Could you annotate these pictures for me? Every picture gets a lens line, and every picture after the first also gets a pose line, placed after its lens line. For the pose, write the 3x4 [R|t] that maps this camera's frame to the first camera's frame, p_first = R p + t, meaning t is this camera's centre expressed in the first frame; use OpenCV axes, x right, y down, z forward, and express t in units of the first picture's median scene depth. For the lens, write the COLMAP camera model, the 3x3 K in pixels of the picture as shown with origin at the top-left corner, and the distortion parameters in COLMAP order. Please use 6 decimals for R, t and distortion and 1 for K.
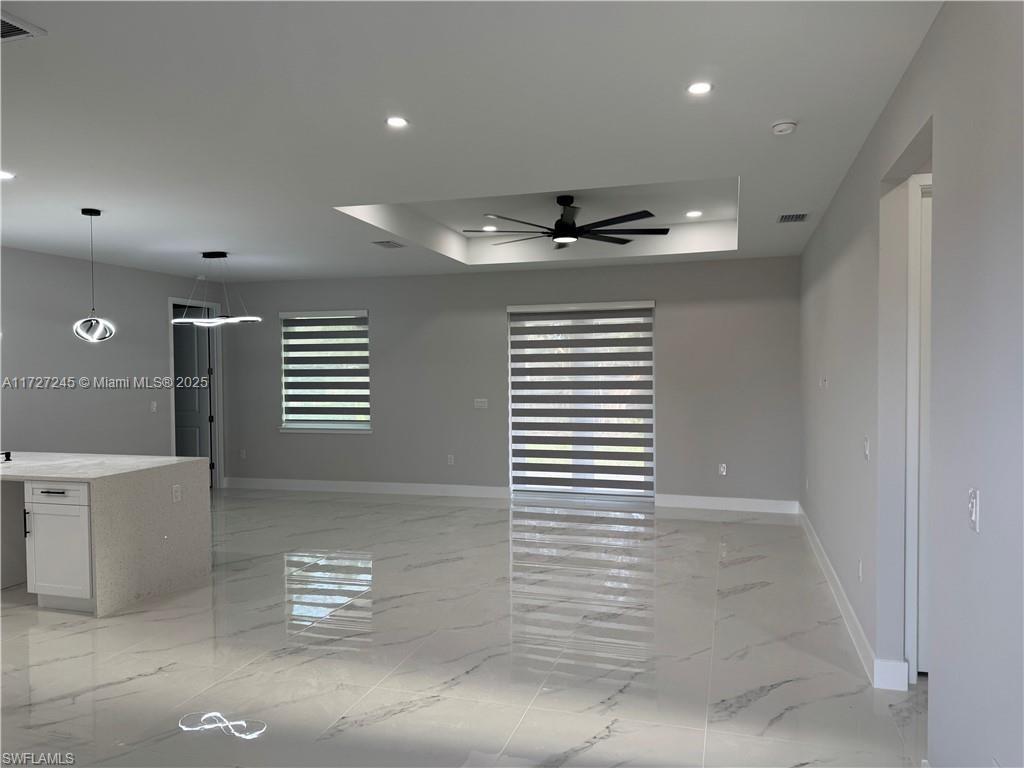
lens RADIAL K [[712.0, 0, 516.7], [0, 712.0, 388.1], [0, 0, 1]] dist [0.117494, -0.170154]
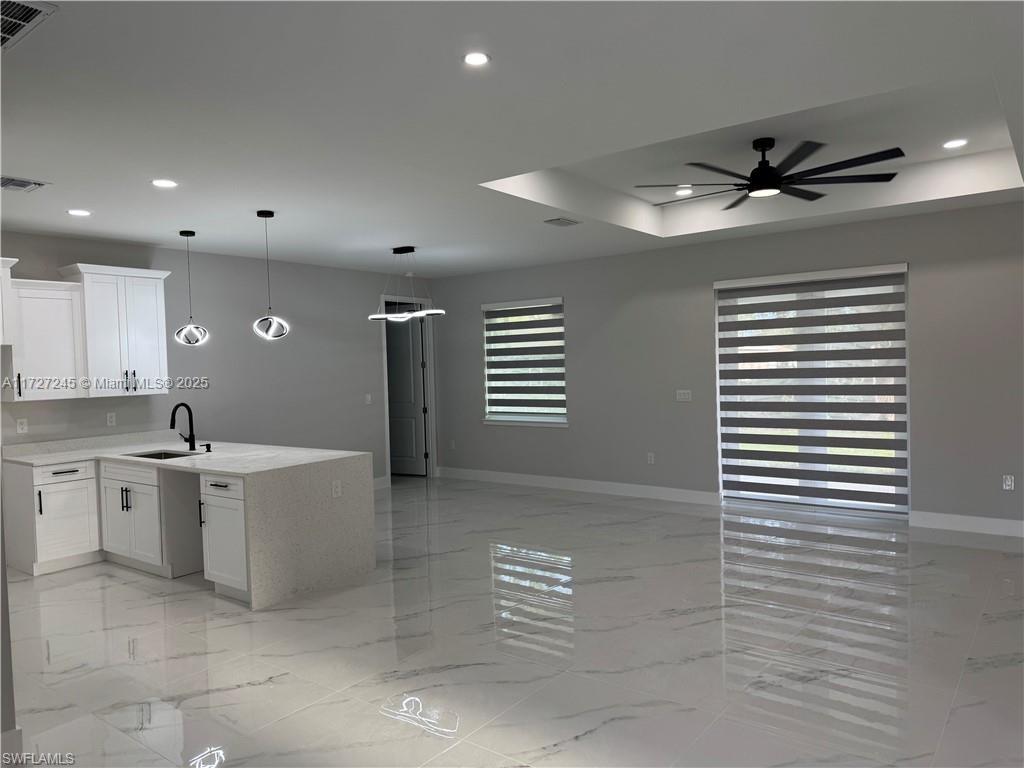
lens RADIAL K [[712.1, 0, 508.3], [0, 712.1, 384.9], [0, 0, 1]] dist [0.170961, -0.315361]
pose [[0.933400, -0.008729, -0.358731, 0.075586], [0.012880, 0.999875, 0.009184, -0.002793], [0.358606, -0.013193, 0.933396, 0.110791]]
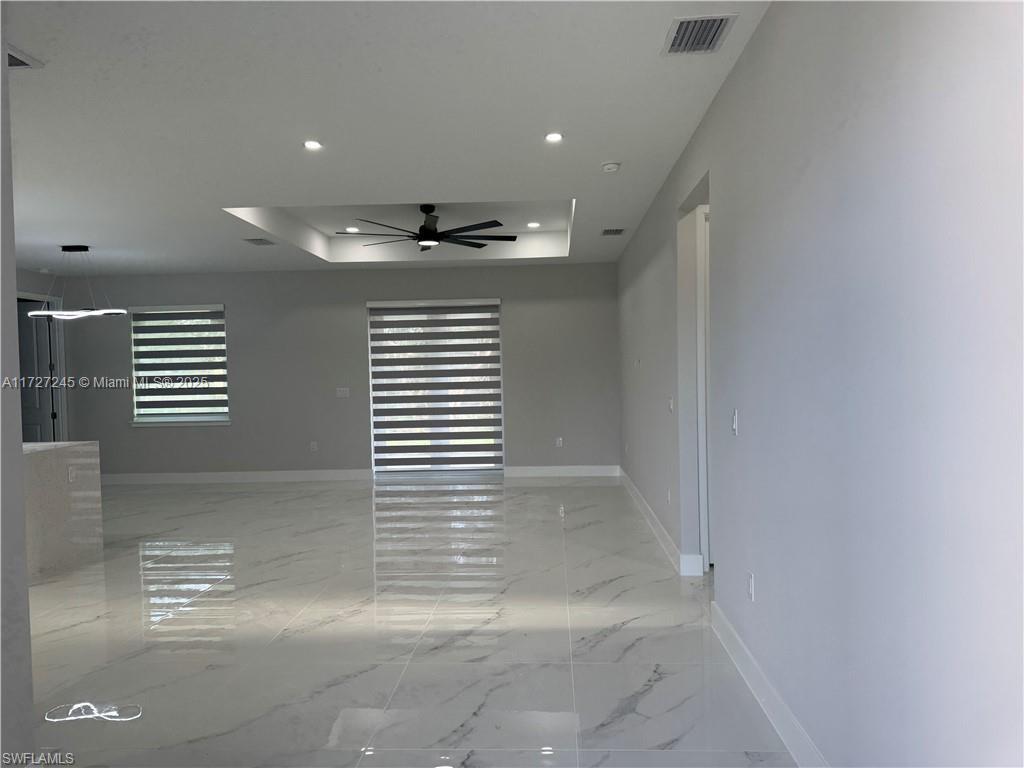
lens RADIAL K [[710.7, 0, 510.2], [0, 710.7, 385.7], [0, 0, 1]] dist [0.094643, -0.120835]
pose [[0.973198, -0.019638, 0.229128, -0.059679], [0.020649, 0.999785, -0.002016, 0.021945], [-0.229039, 0.006693, 0.973394, -0.119309]]
